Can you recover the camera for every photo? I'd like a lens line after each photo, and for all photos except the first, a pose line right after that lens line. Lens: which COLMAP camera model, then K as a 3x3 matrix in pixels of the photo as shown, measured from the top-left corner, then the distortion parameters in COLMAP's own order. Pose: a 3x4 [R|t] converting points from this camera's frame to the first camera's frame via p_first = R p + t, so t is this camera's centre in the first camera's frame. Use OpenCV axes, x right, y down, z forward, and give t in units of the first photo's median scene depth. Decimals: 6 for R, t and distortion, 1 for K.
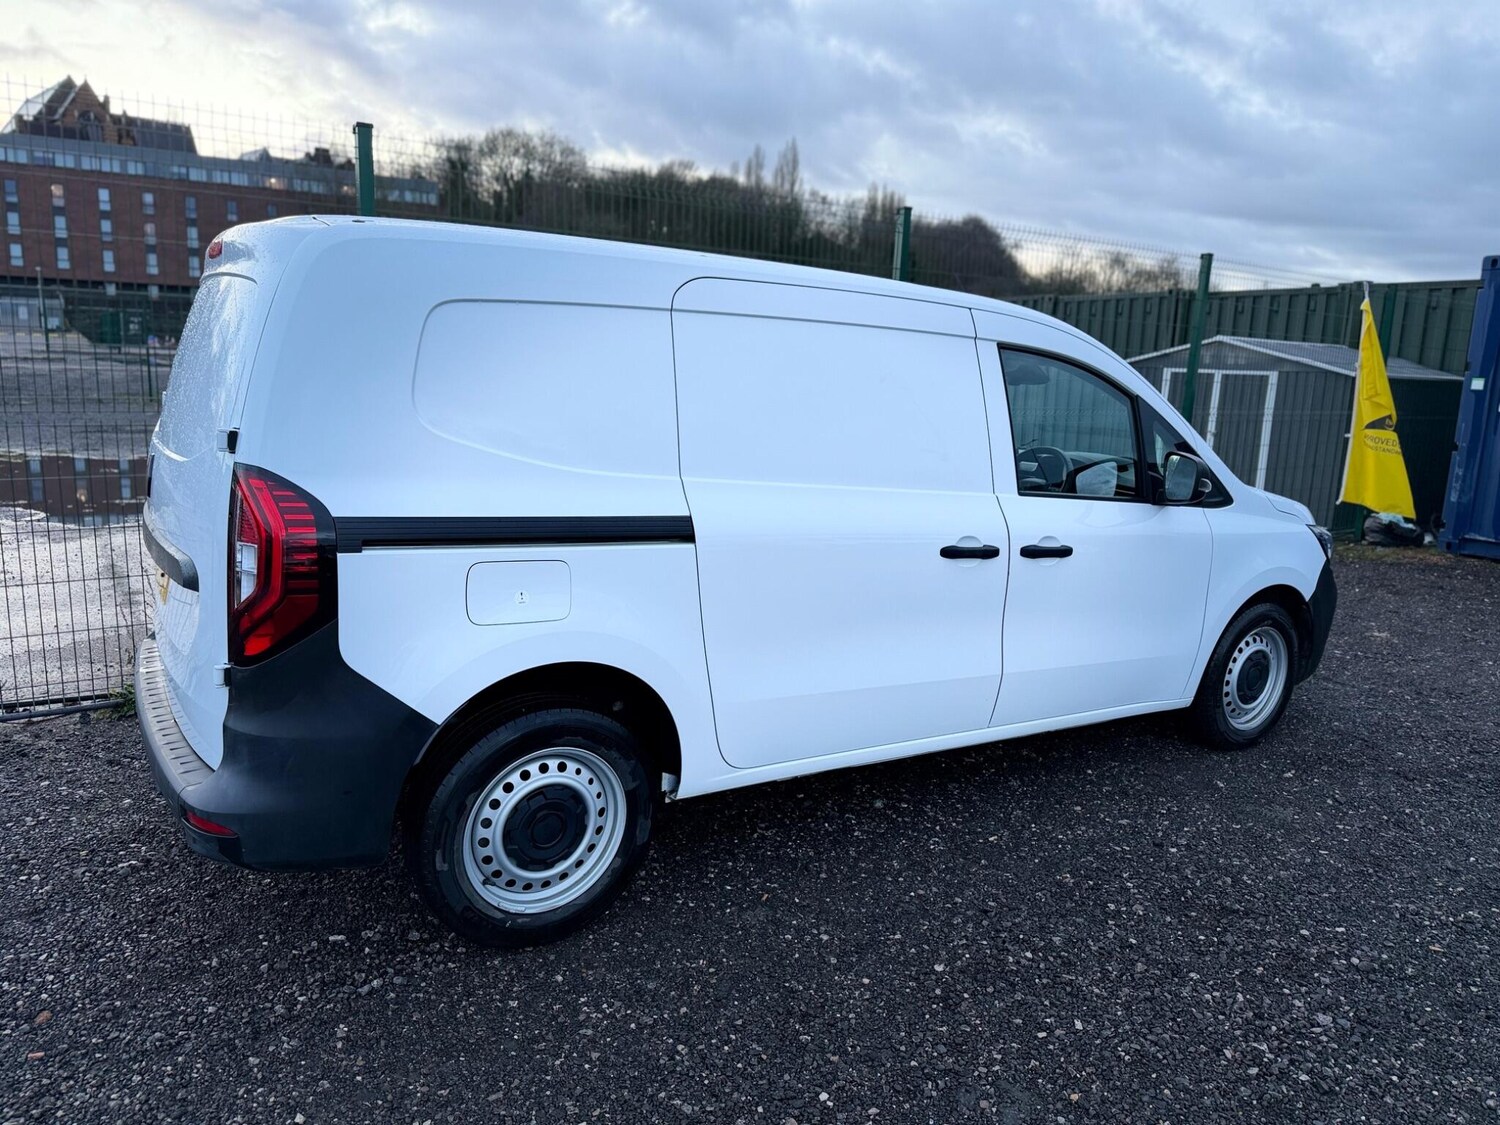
lens RADIAL K [[1074.7, 0, 748.1], [0, 1074.7, 563.7], [0, 0, 1]] dist [0.019795, -0.019954]
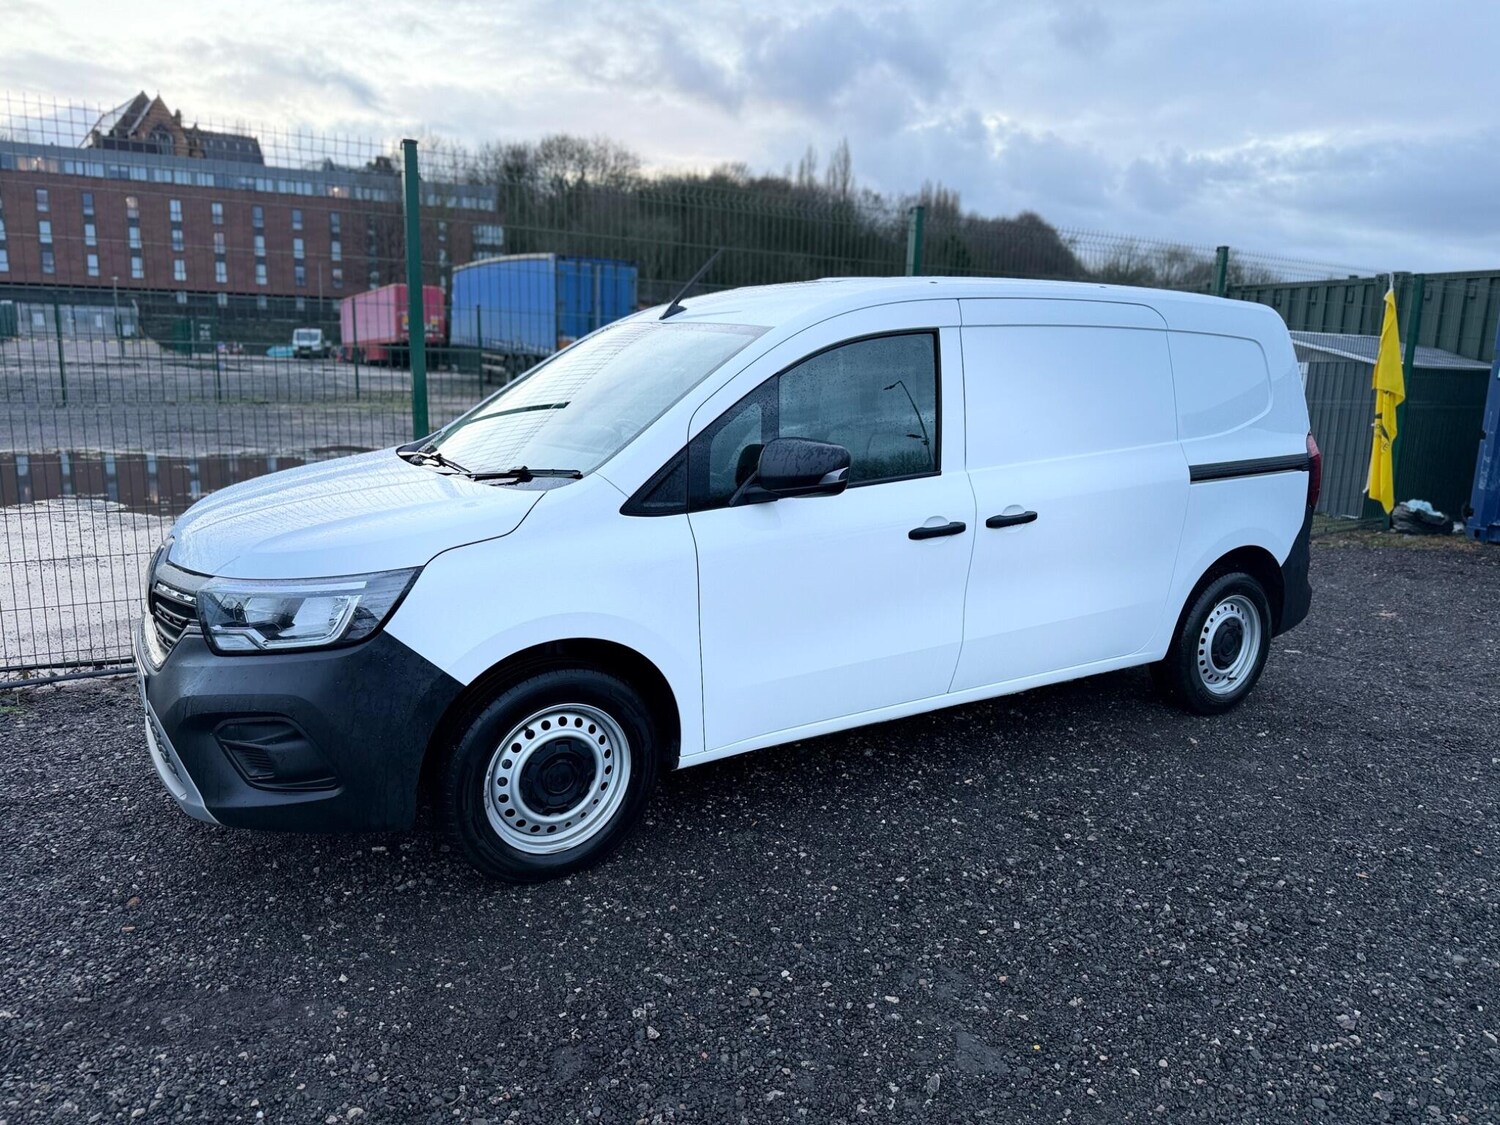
lens RADIAL K [[1071.7, 0, 750.0], [0, 1071.7, 562.5], [0, 0, 1]] dist [0.041418, -0.050124]
pose [[0.998809, -0.000371, -0.048785, 0.032358], [0.000281, 0.999998, -0.001863, 0.018742], [0.048785, 0.001847, 0.998808, -0.060449]]
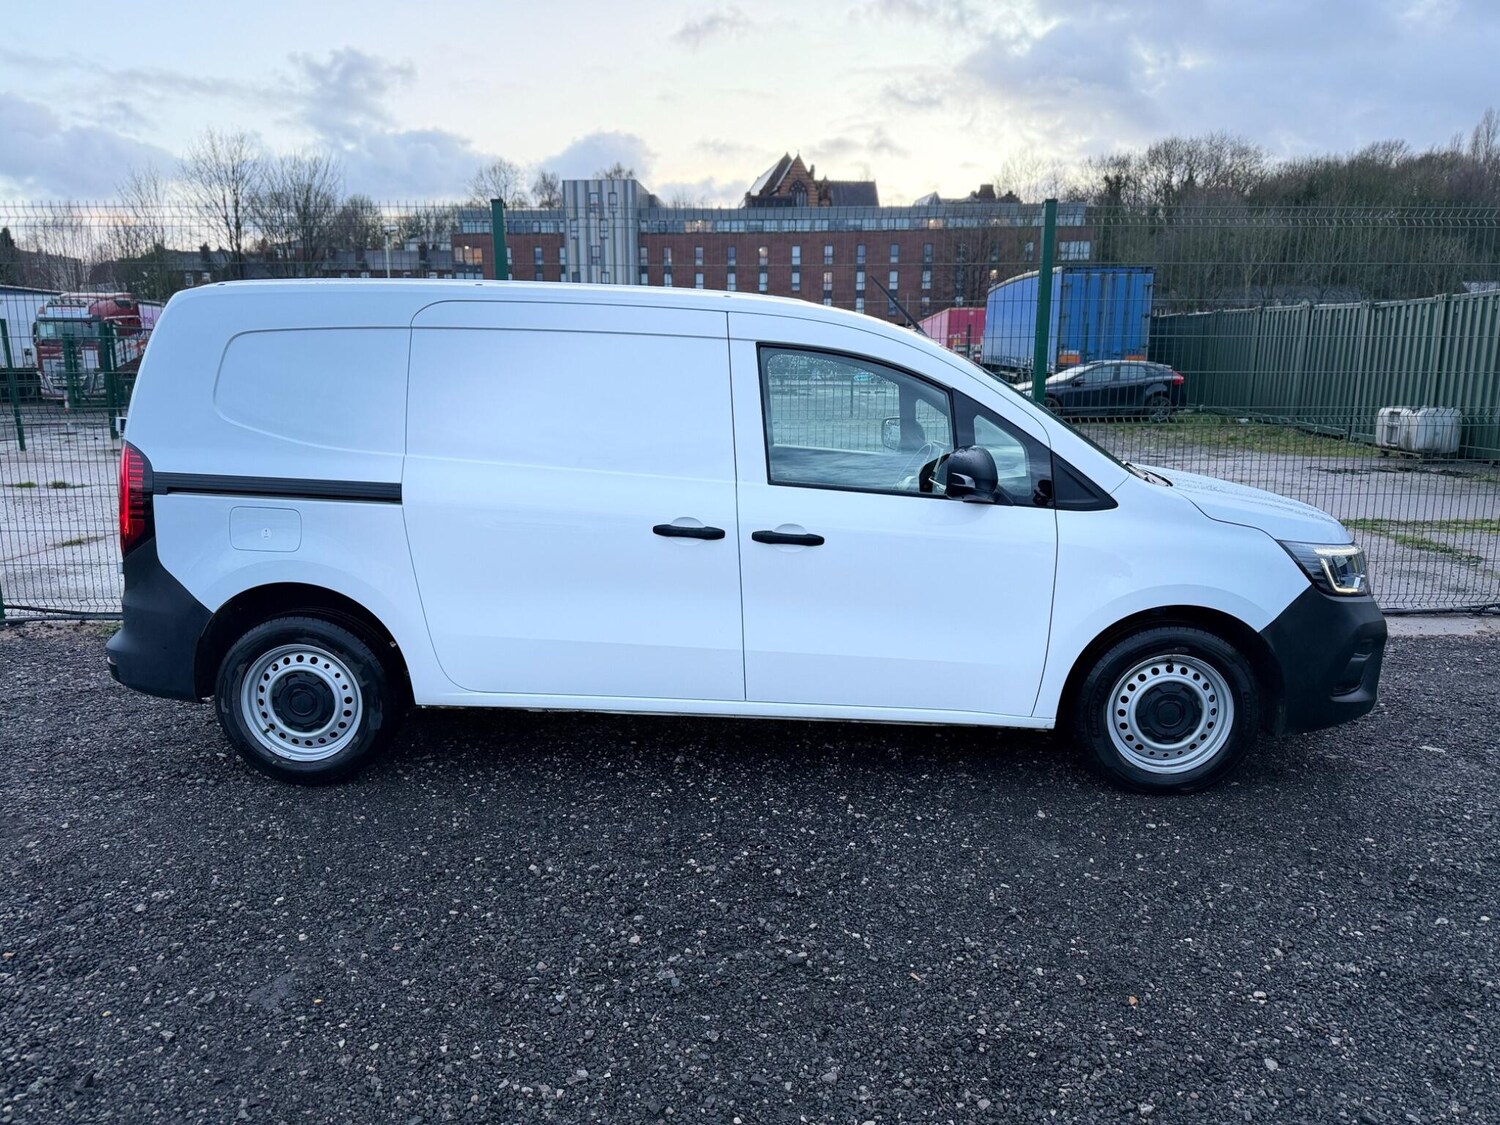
lens RADIAL K [[1068.7, 0, 746.6], [0, 1068.7, 572.6], [0, 0, 1]] dist [0.043591, -0.054245]
pose [[0.823279, 0.070561, -0.563234, 0.472110], [-0.076952, 0.996957, 0.012416, 0.006811], [0.562397, 0.033120, 0.826204, 0.071222]]
